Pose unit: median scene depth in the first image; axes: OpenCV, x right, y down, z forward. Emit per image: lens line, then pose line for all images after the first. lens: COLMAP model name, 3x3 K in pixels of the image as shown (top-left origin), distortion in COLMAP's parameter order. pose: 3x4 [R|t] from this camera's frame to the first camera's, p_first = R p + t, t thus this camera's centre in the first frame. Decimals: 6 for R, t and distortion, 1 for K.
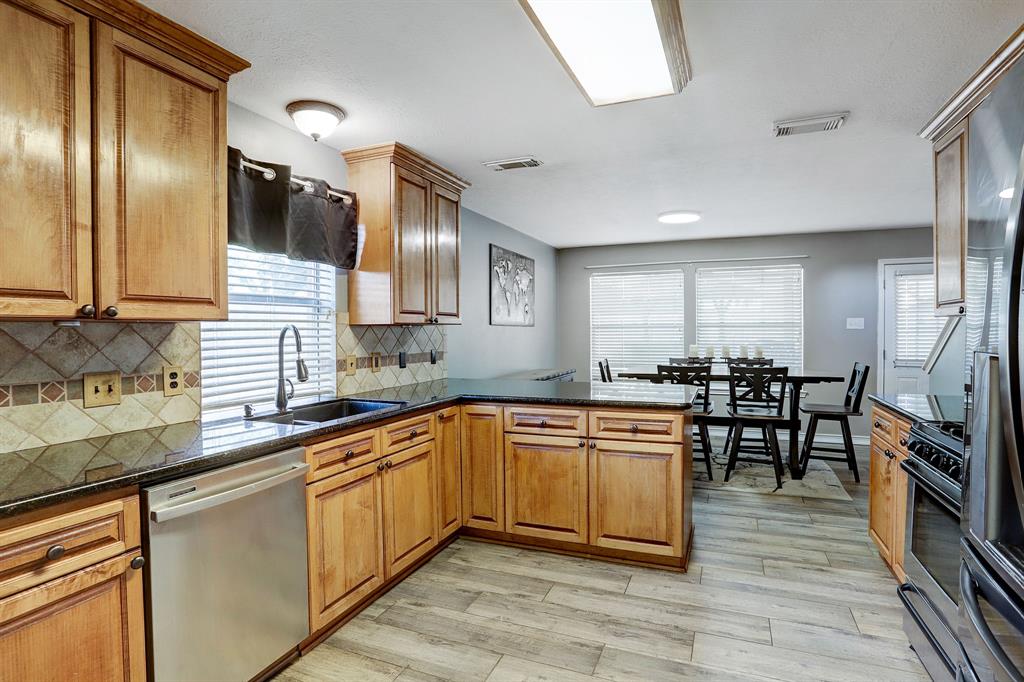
lens RADIAL K [[520.7, 0, 509.6], [0, 520.7, 334.6], [0, 0, 1]] dist [-0.066723, 0.020202]
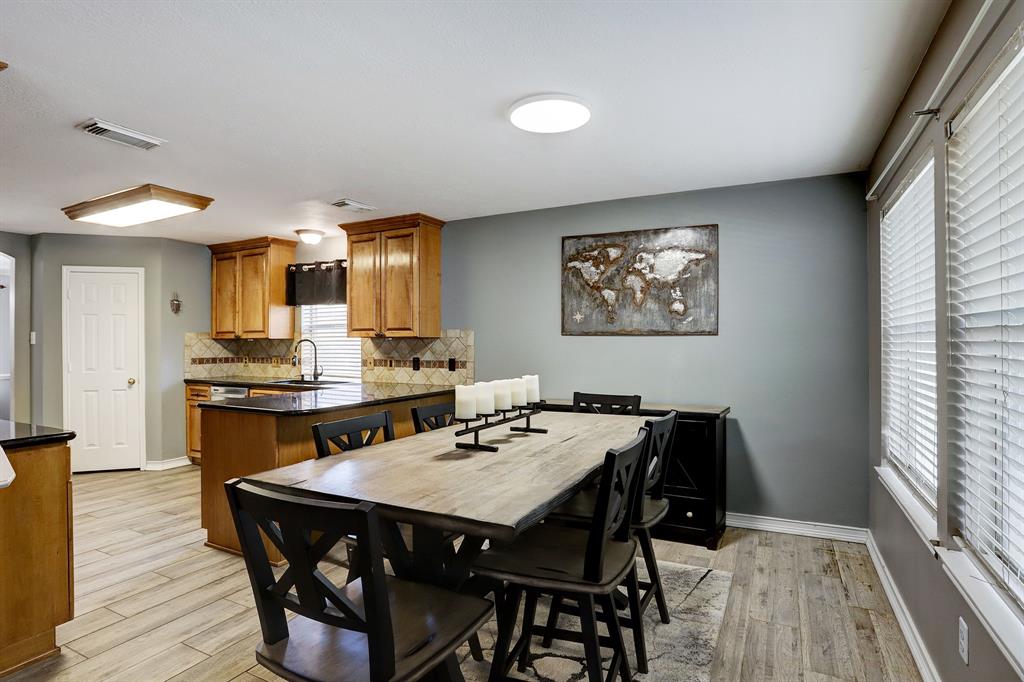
lens RADIAL K [[543.0, 0, 491.6], [0, 543.0, 340.5], [0, 0, 1]] dist [-0.015724, 0.007852]
pose [[-0.108358, 0.019259, -0.993925, 1.279673], [0.005446, 0.999809, 0.018779, -0.040069], [0.994097, -0.003378, -0.108442, 1.509655]]
